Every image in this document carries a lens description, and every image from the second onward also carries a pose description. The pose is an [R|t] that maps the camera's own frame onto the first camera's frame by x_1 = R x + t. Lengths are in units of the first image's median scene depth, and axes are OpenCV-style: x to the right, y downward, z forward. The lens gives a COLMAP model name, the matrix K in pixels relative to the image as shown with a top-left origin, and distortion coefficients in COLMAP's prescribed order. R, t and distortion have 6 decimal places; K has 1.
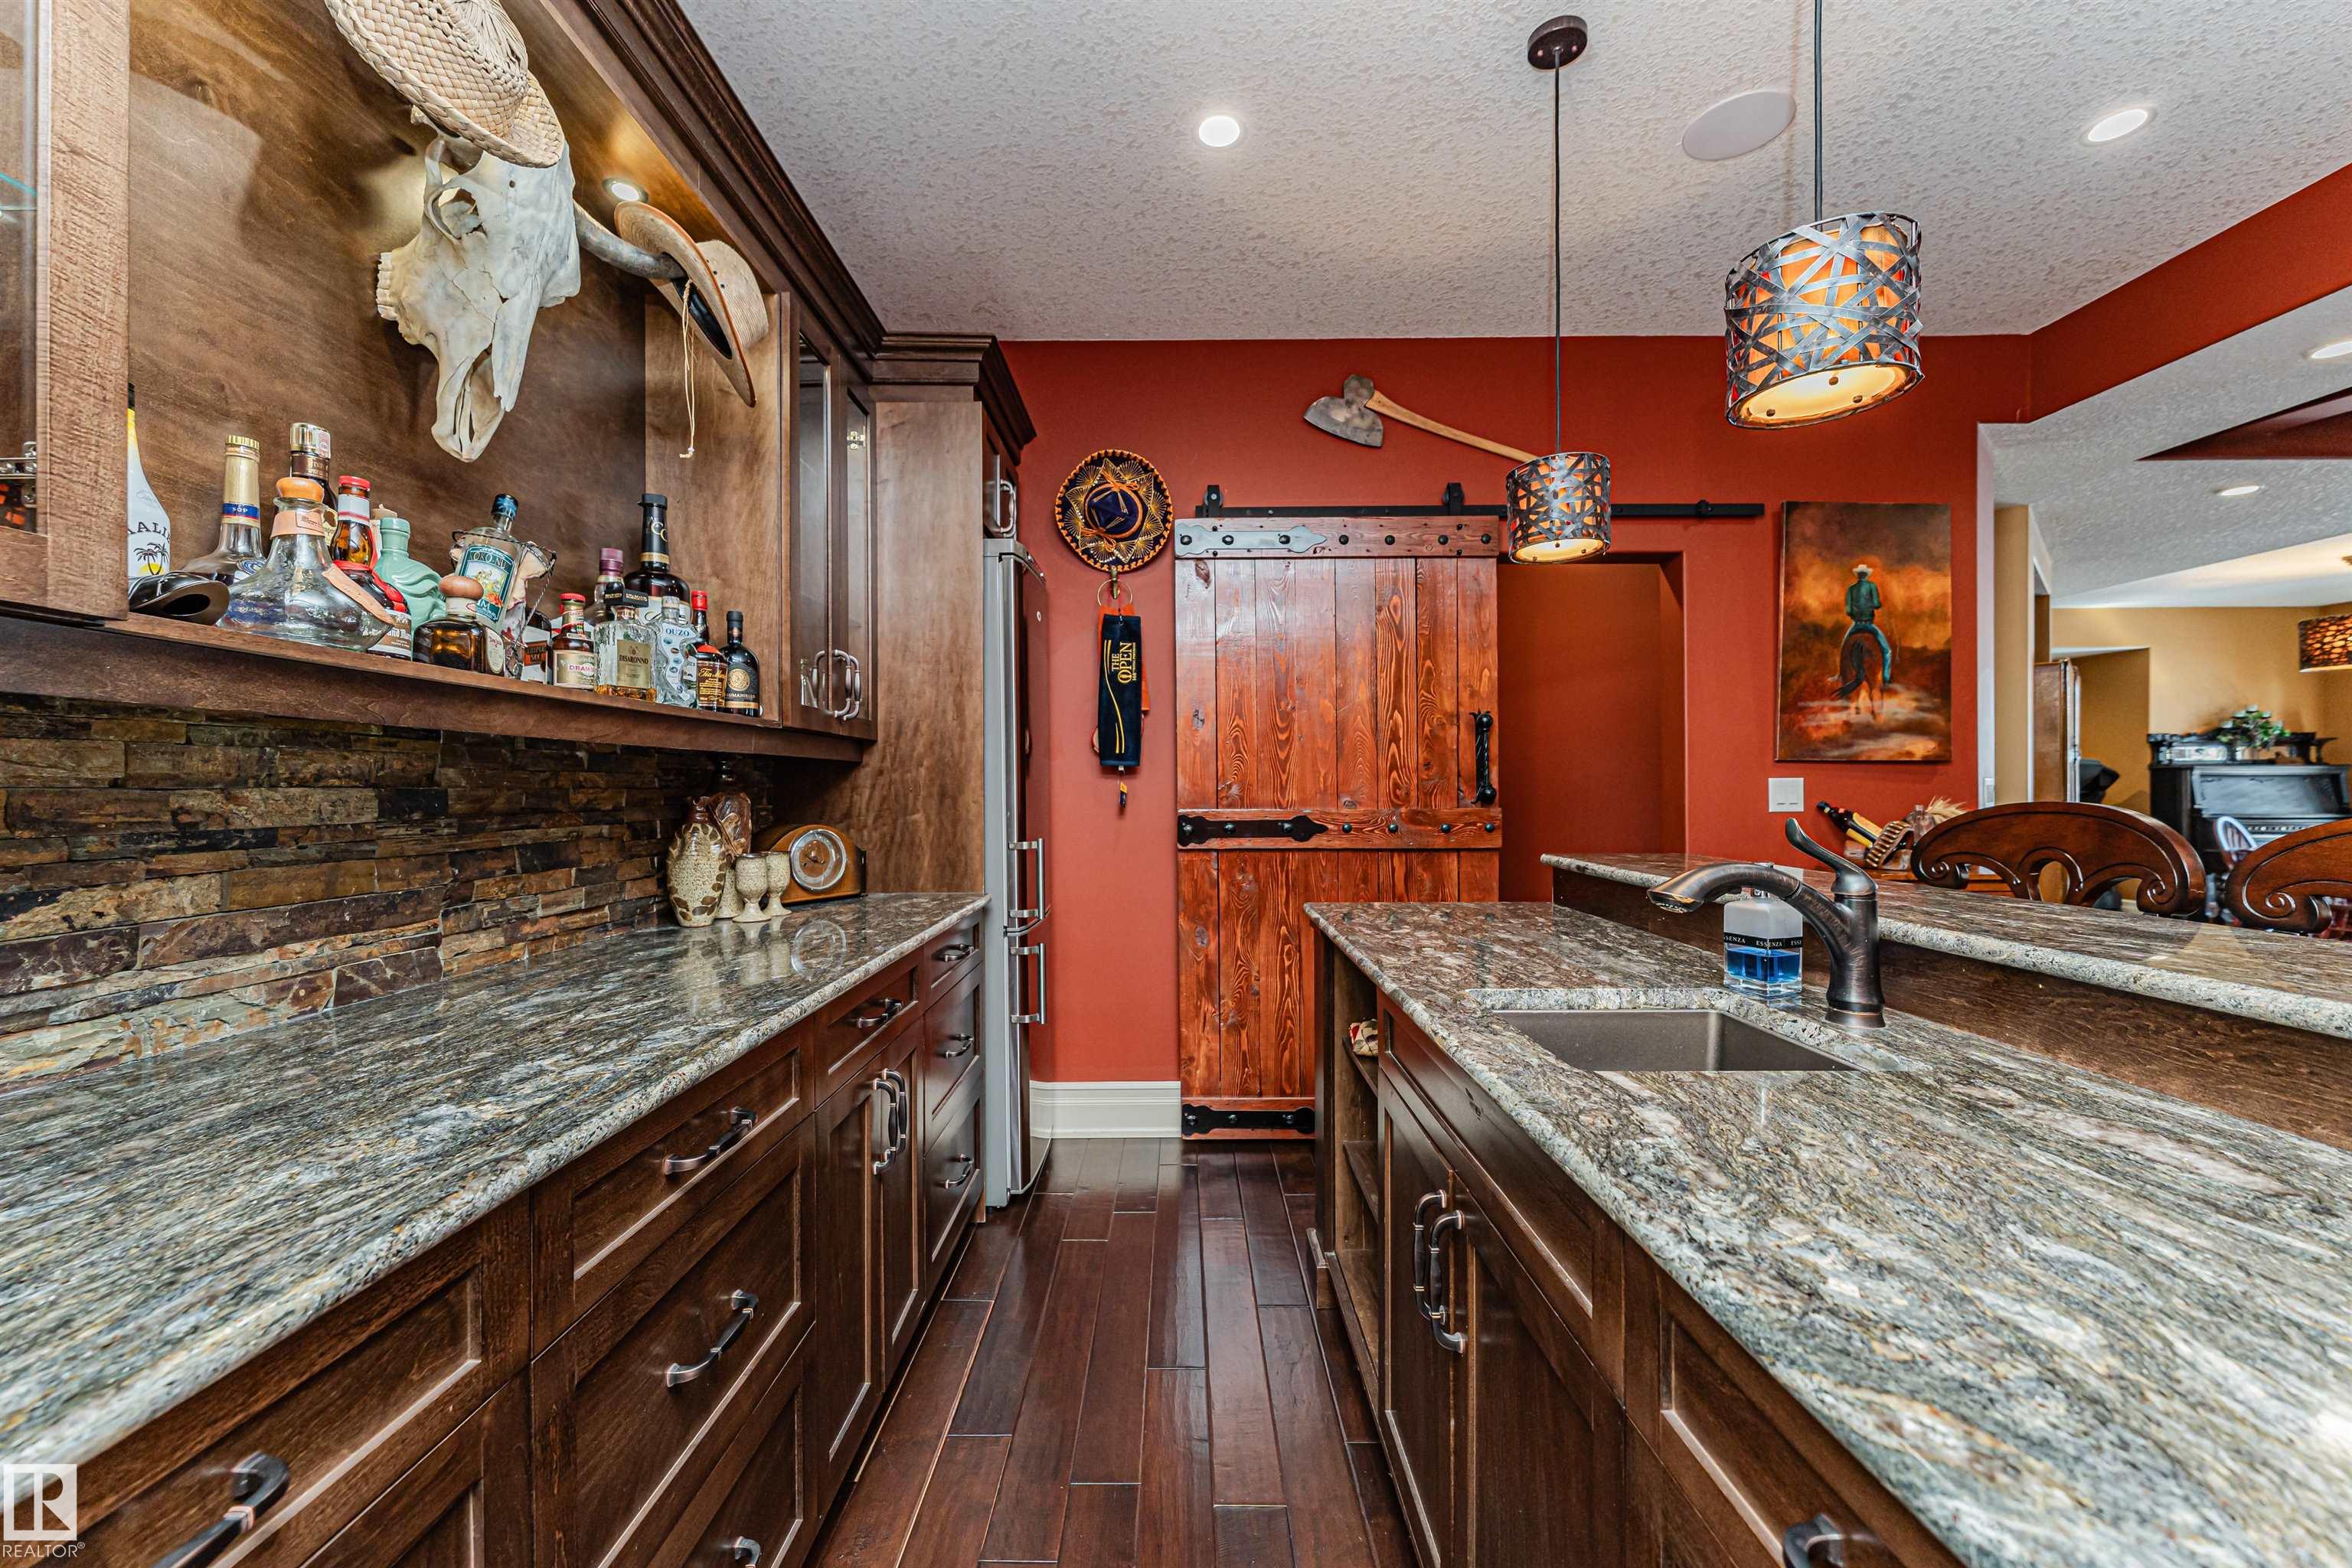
lens RADIAL K [[950.2, 0, 1176.3], [0, 950.2, 793.9], [0, 0, 1]] dist [0.001700, -0.000078]
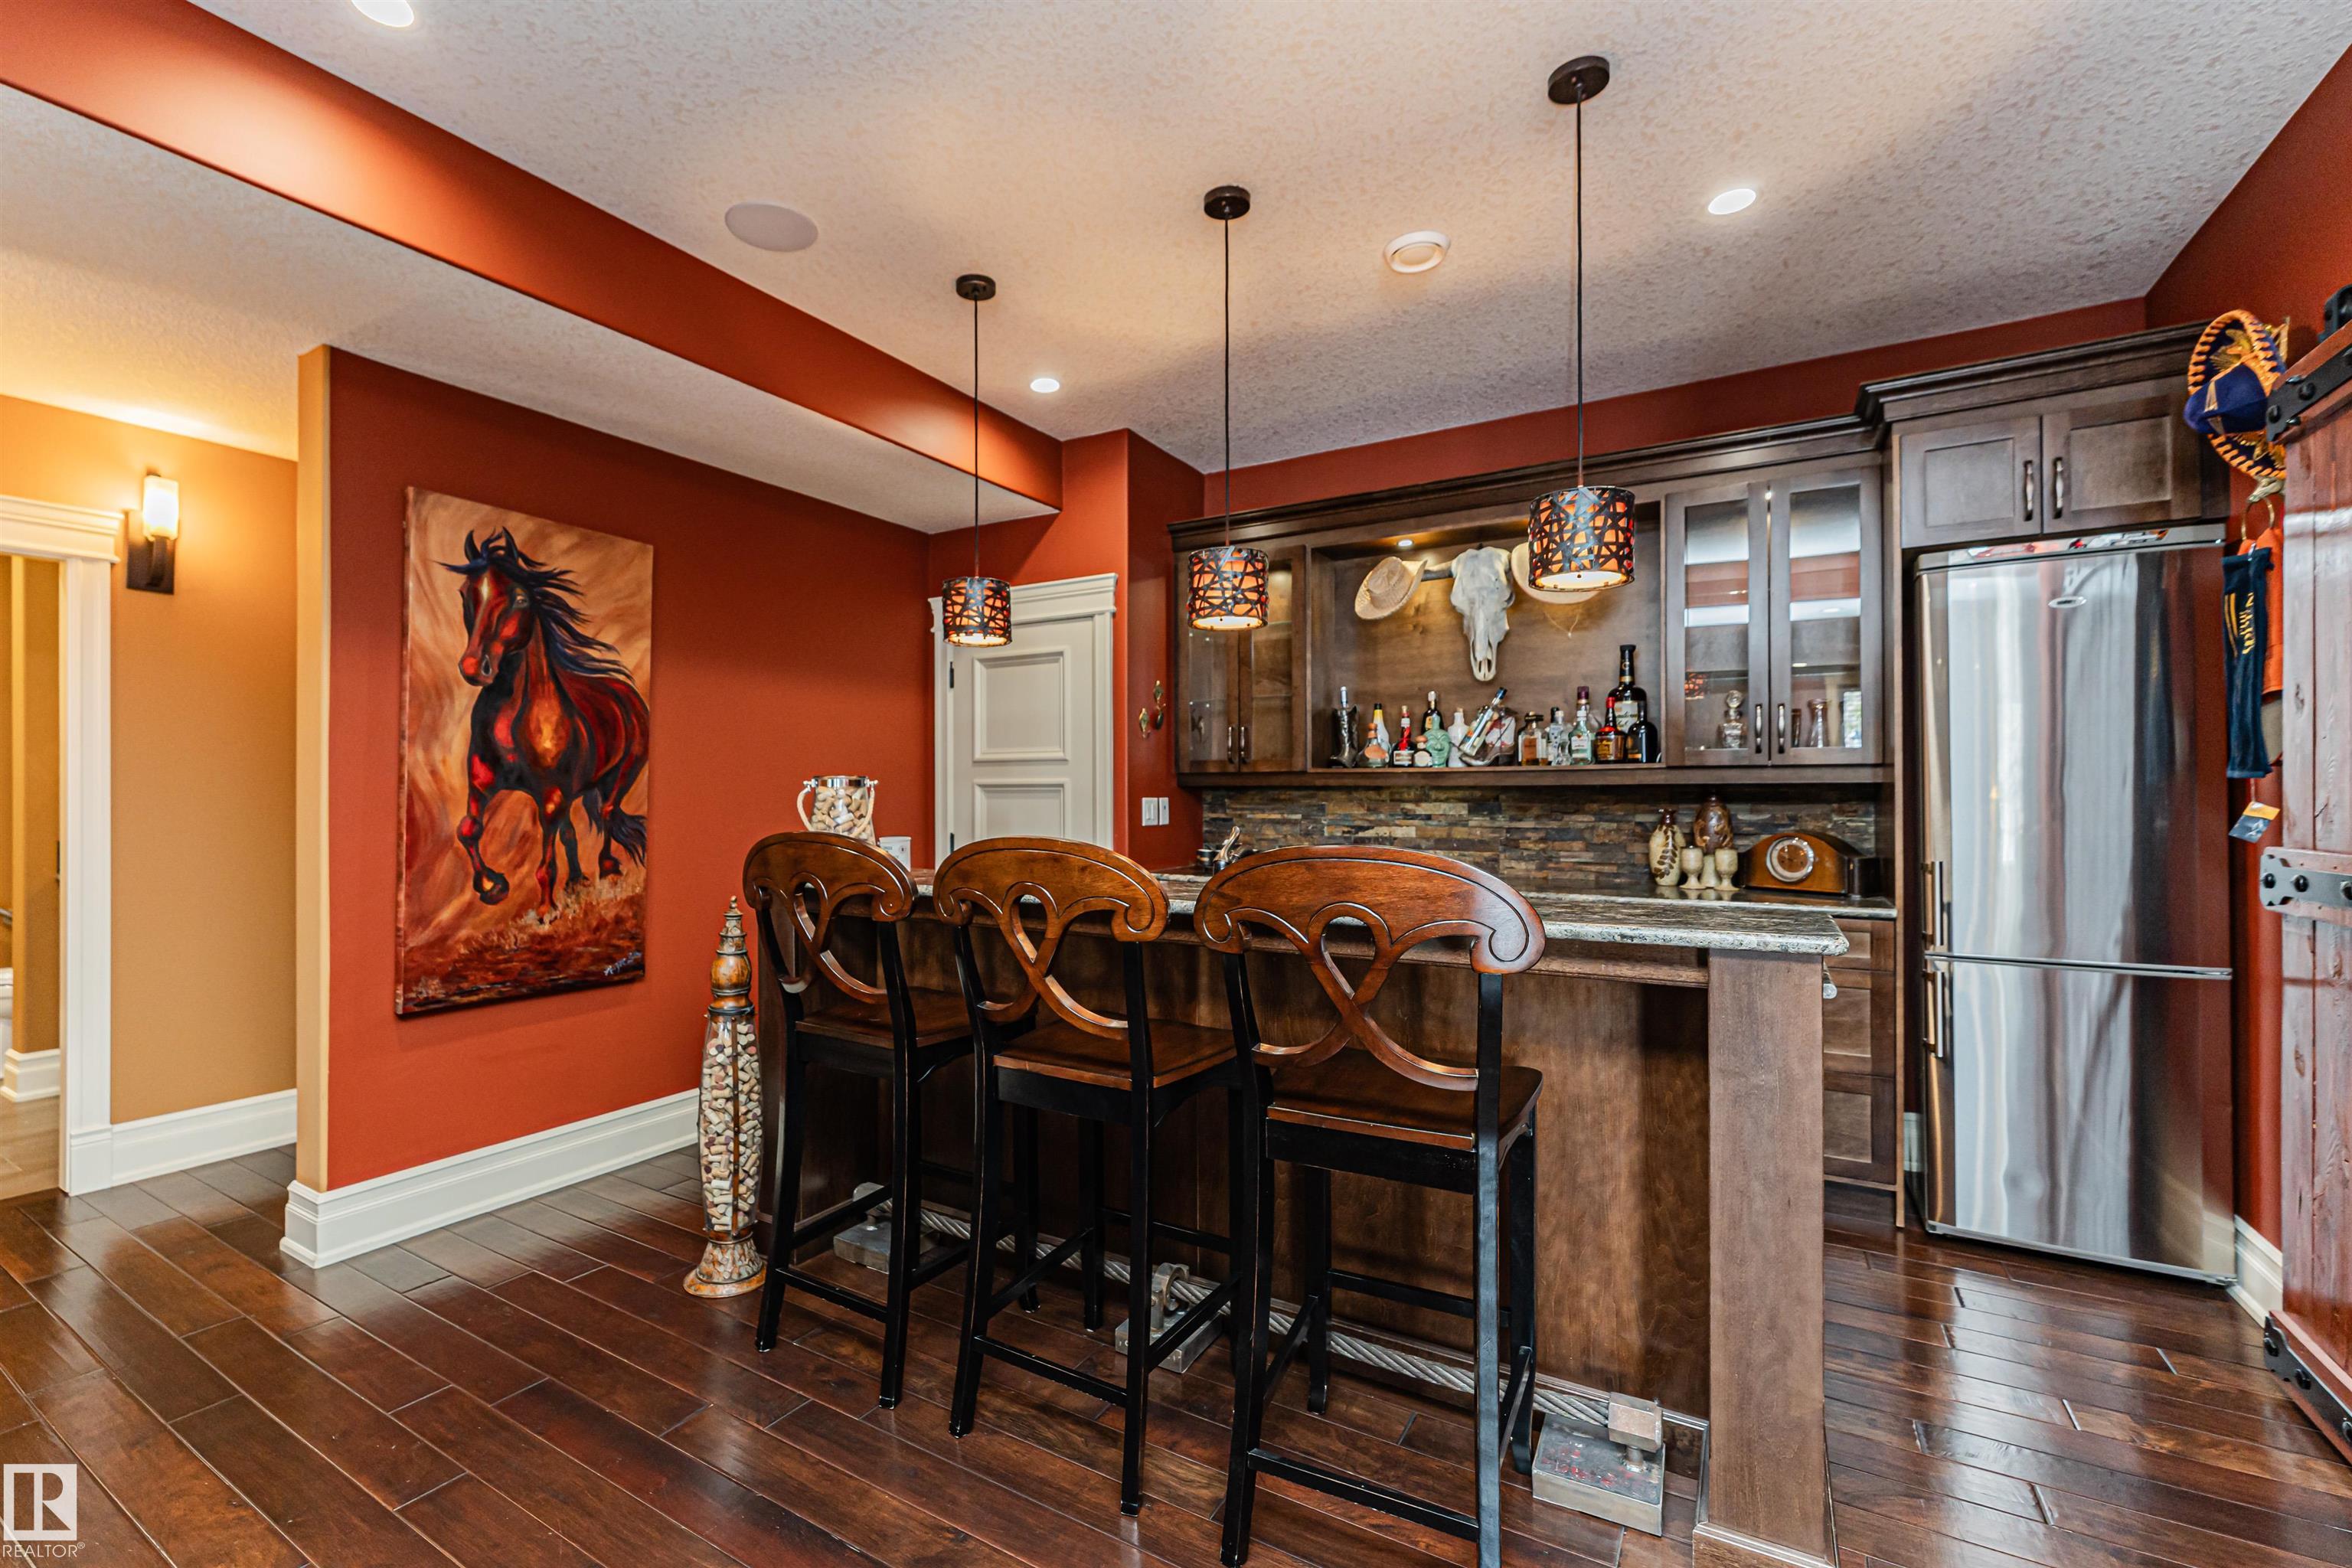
lens RADIAL K [[950.2, 0, 1164.0], [0, 950.2, 787.4], [0, 0, 1]] dist [0.001700, -0.000078]
pose [[-0.485106, -0.002046, -0.874453, 0.917251], [-0.001337, 0.999998, -0.001598, -0.020072], [0.874455, 0.000394, -0.485107, 0.673515]]
